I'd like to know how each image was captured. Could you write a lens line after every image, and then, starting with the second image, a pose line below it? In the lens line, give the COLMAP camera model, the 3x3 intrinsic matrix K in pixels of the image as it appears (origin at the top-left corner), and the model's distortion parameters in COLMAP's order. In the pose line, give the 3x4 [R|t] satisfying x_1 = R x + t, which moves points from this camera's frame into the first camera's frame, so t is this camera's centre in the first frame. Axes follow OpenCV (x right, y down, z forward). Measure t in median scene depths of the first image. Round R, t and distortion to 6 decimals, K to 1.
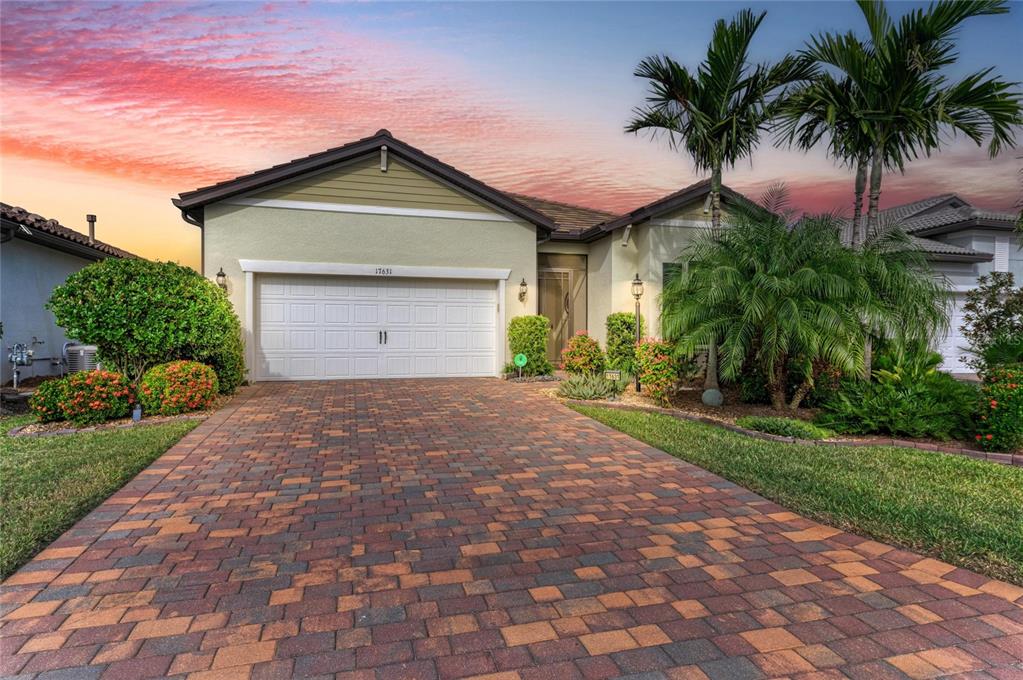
lens RADIAL K [[591.5, 0, 506.4], [0, 591.5, 335.3], [0, 0, 1]] dist [0.022190, -0.003021]
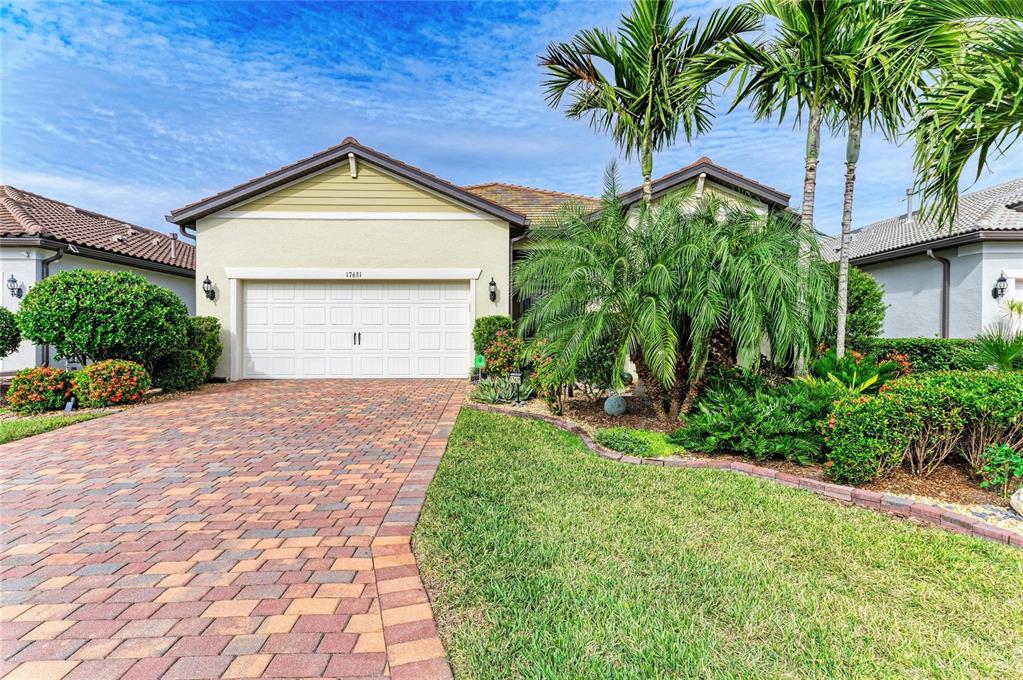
lens RADIAL K [[591.5, 0, 506.4], [0, 591.5, 335.3], [0, 0, 1]] dist [0.022190, -0.003021]
pose [[0.966345, -0.002643, -0.257234, 0.369211], [0.002116, 0.999995, -0.002324, 0.000922], [0.257239, 0.001702, 0.966346, 0.083123]]
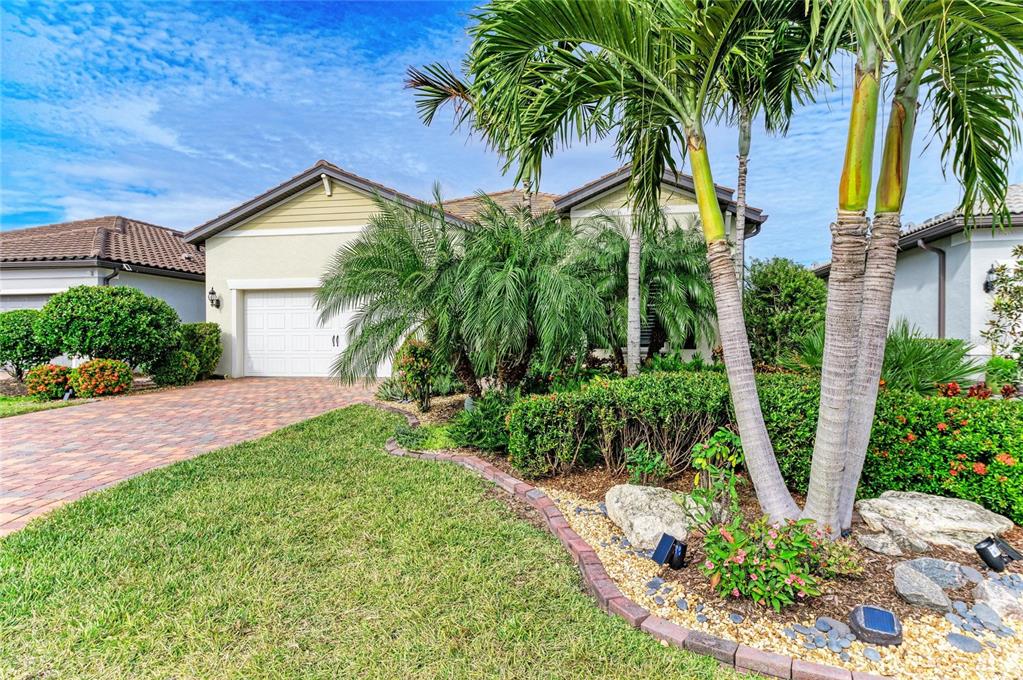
lens RADIAL K [[593.2, 0, 511.5], [0, 593.2, 340.0], [0, 0, 1]] dist [0.029642, 0.000401]
pose [[0.886944, -0.004915, -0.461851, 0.745945], [0.005822, 0.999983, 0.000540, 0.003568], [0.461841, -0.003168, 0.886957, 0.166841]]
